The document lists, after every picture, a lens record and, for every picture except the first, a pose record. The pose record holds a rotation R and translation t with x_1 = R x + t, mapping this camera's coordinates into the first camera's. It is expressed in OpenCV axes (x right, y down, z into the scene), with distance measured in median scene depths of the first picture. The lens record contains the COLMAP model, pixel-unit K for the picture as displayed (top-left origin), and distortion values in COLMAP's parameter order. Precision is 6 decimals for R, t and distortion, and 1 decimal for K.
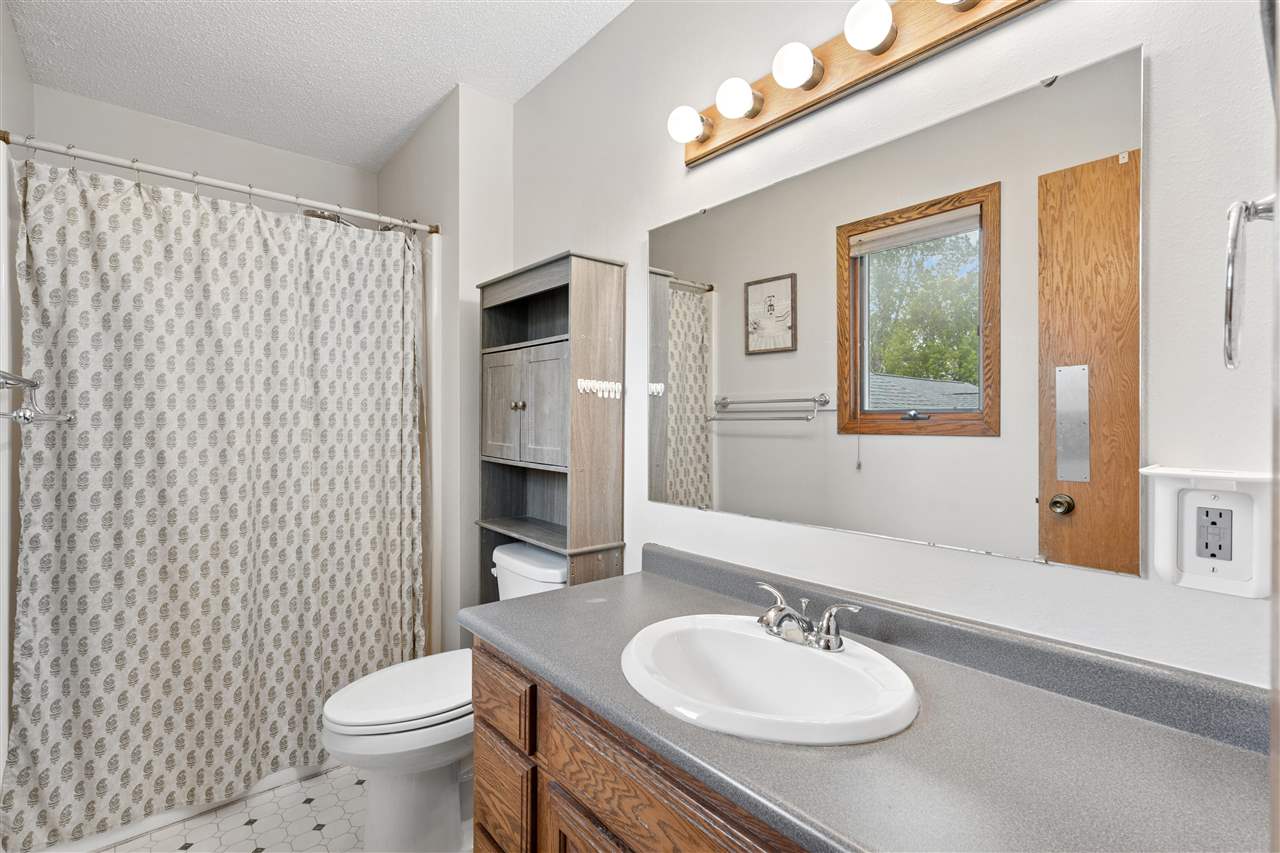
lens RADIAL K [[586.1, 0, 641.3], [0, 586.1, 418.9], [0, 0, 1]] dist [0.008670, -0.003659]
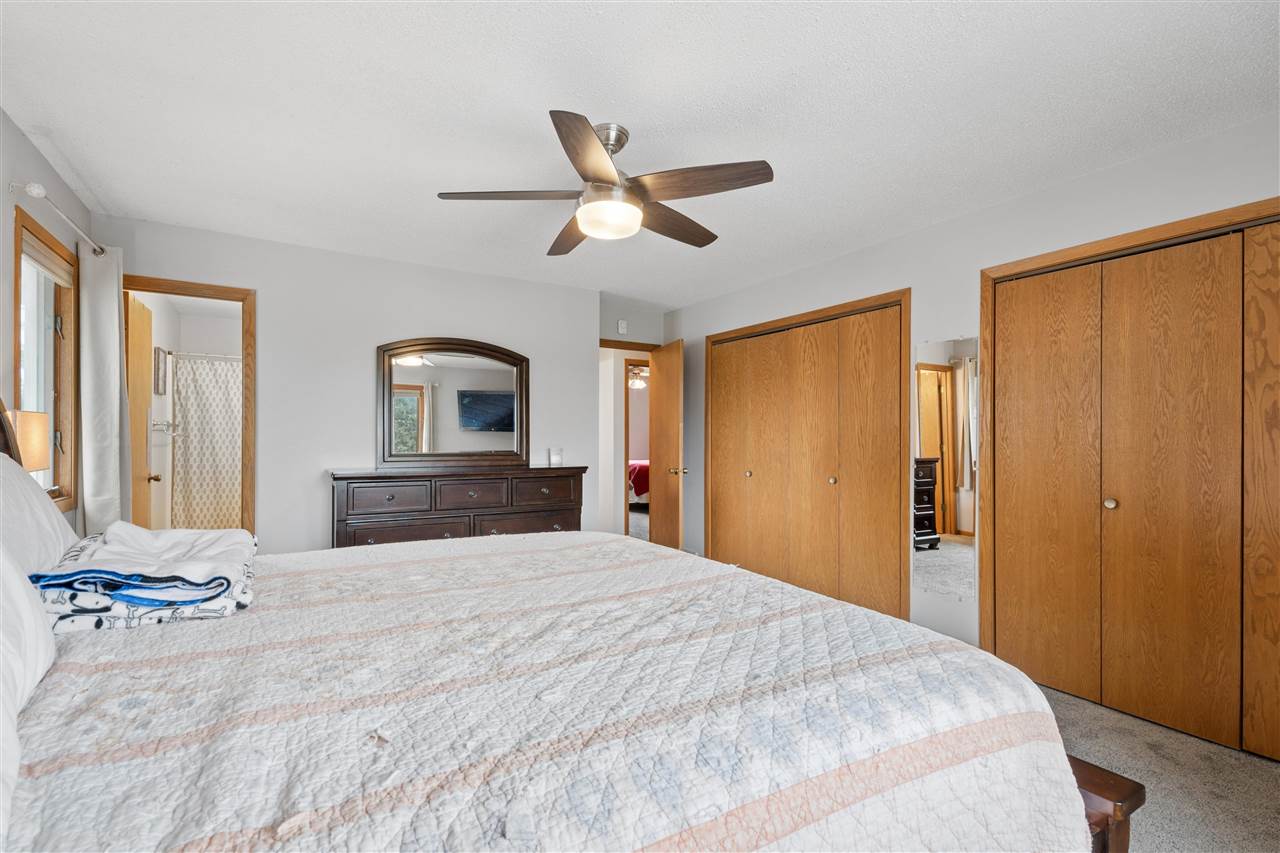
lens RADIAL K [[586.1, 0, 637.3], [0, 586.1, 434.1], [0, 0, 1]] dist [0.008670, -0.003659]
pose [[0.988950, -0.001698, -0.148239, 1.928975], [0.000430, 0.999963, -0.008587, 0.020656], [0.148248, 0.008429, 0.988914, -1.812070]]
